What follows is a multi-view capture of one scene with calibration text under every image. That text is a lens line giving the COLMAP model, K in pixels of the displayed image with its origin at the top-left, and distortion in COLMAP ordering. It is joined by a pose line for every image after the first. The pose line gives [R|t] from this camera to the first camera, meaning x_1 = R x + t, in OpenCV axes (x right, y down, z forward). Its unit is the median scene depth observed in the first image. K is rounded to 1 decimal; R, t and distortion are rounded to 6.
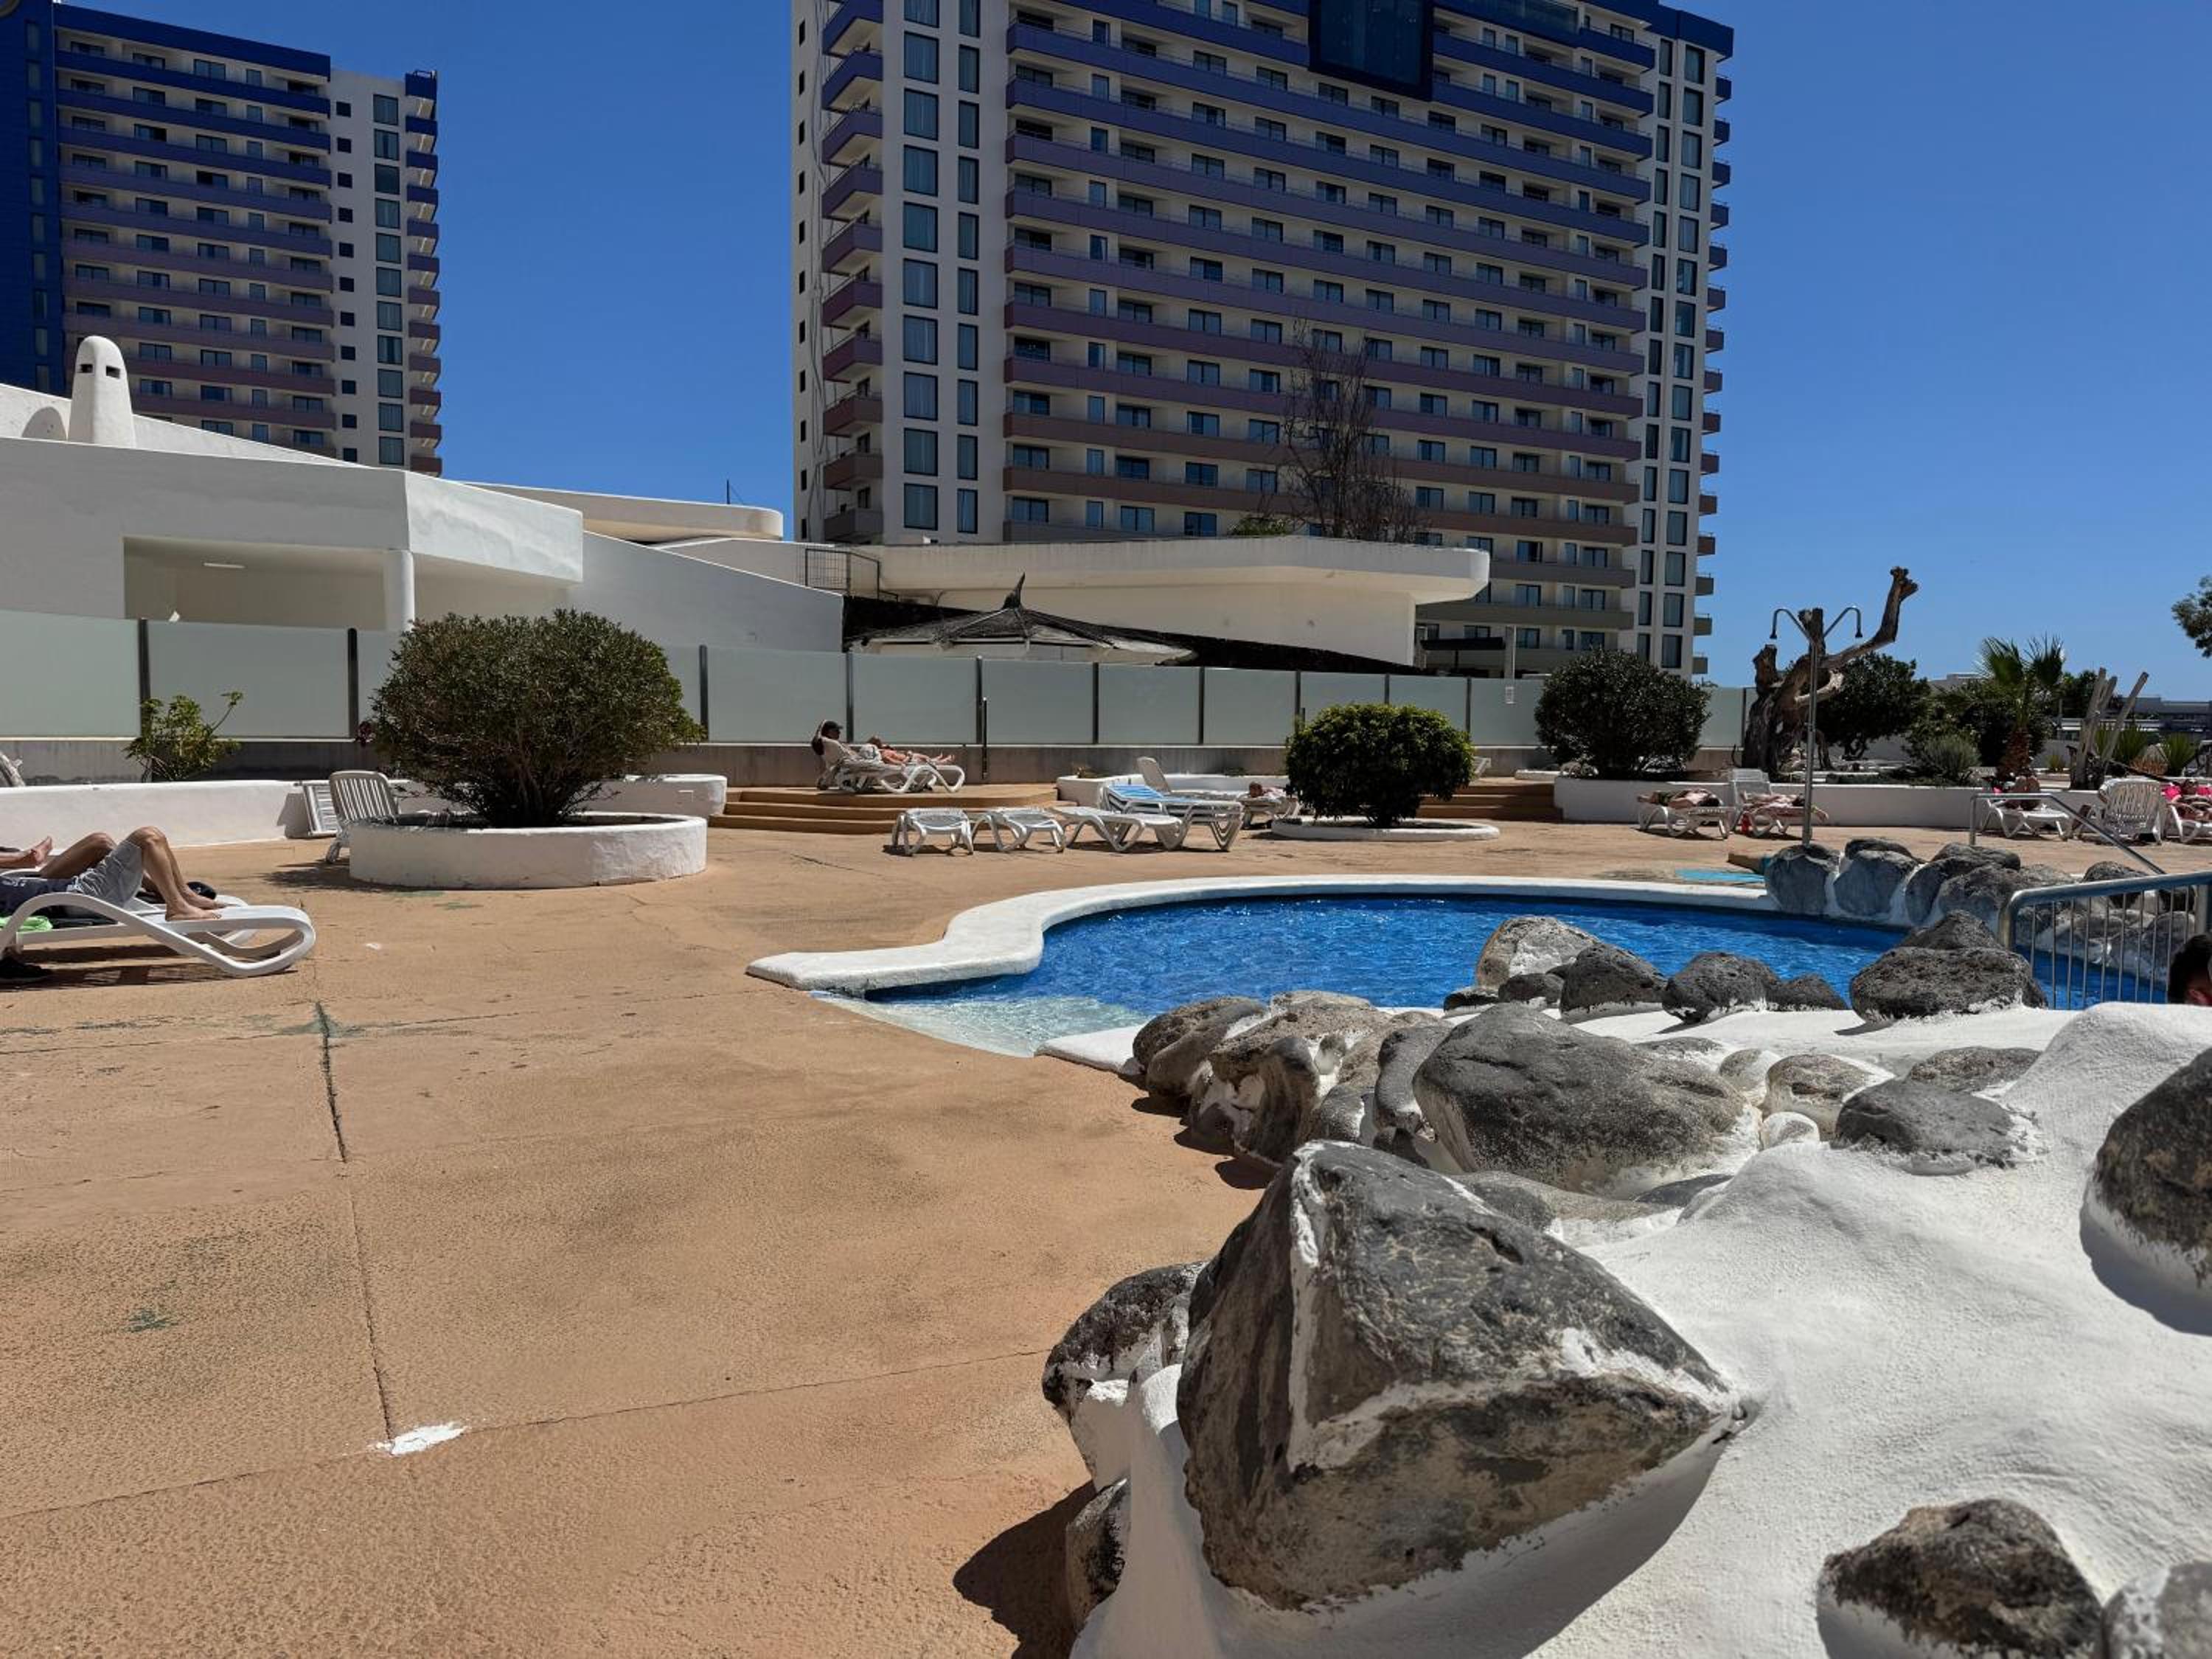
lens RADIAL K [[1666.9, 0, 1106.0], [0, 1666.9, 829.5], [0, 0, 1]] dist [0.093943, -0.147796]
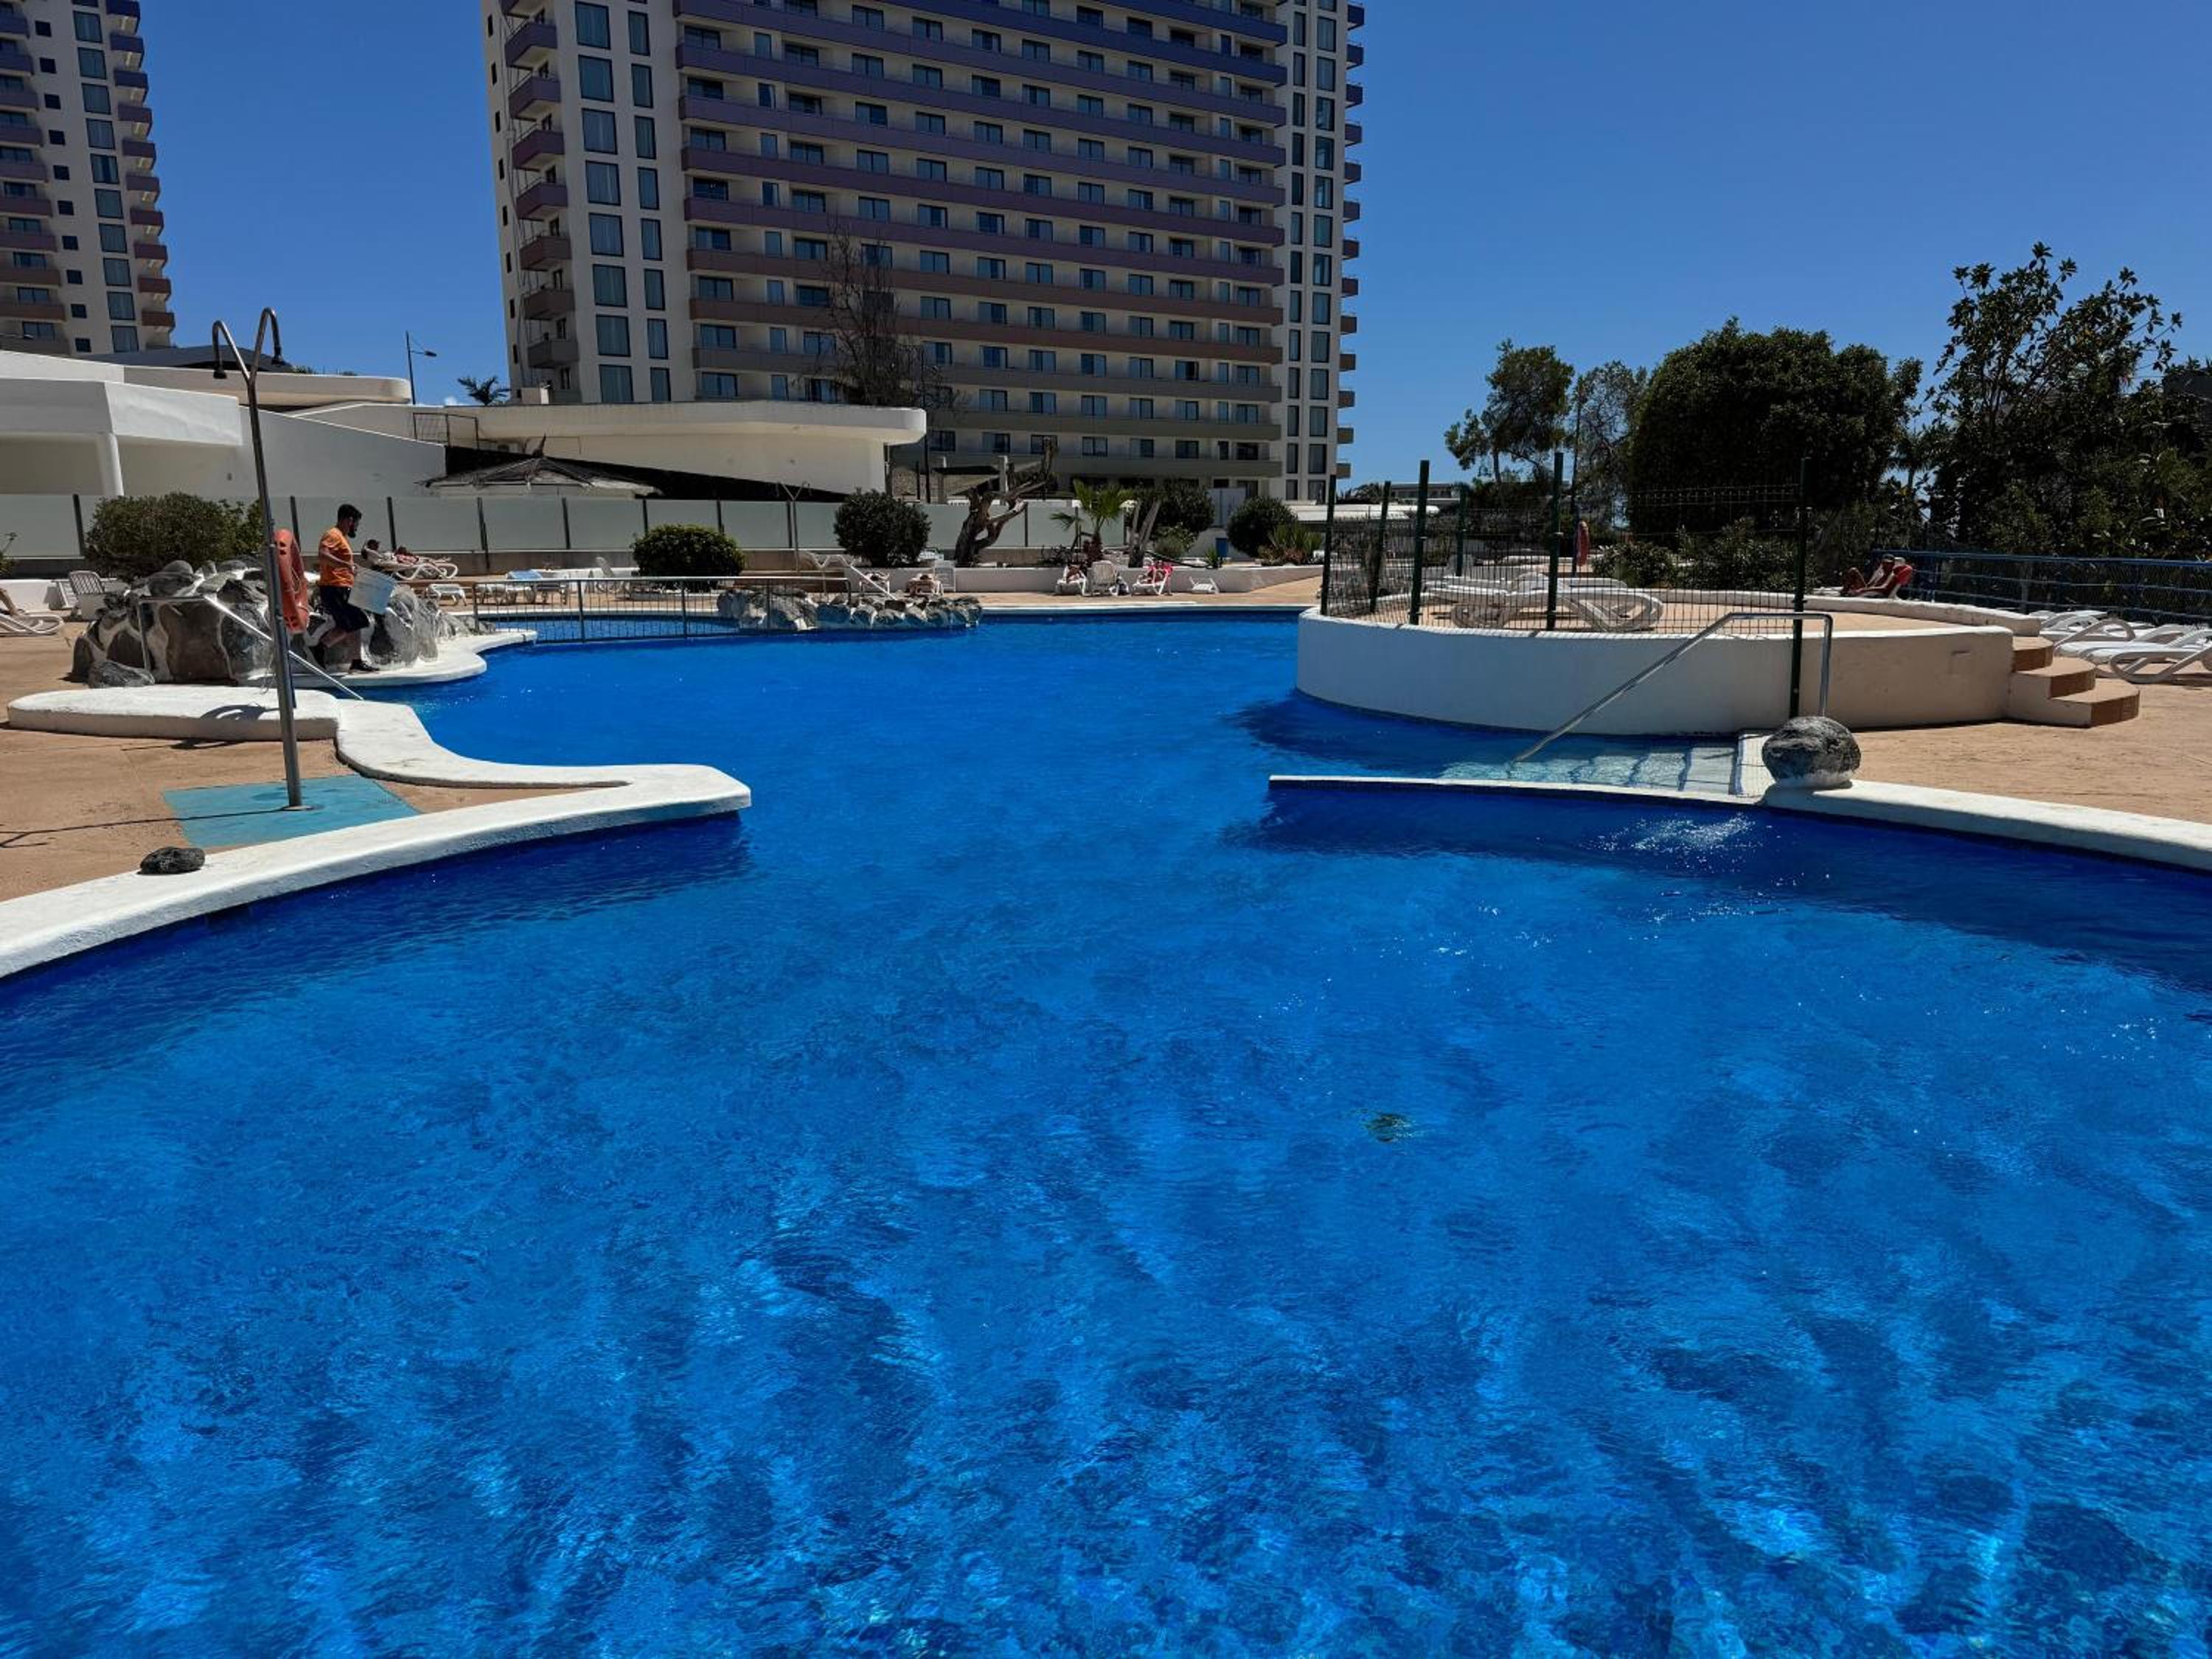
lens RADIAL K [[1666.9, 0, 1106.0], [0, 1666.9, 829.5], [0, 0, 1]] dist [0.093943, -0.147796]
pose [[0.993685, -0.038595, 0.105357, 0.068207], [0.026209, 0.992844, 0.116506, 0.008506], [-0.109099, -0.113009, 0.987586, -0.145172]]
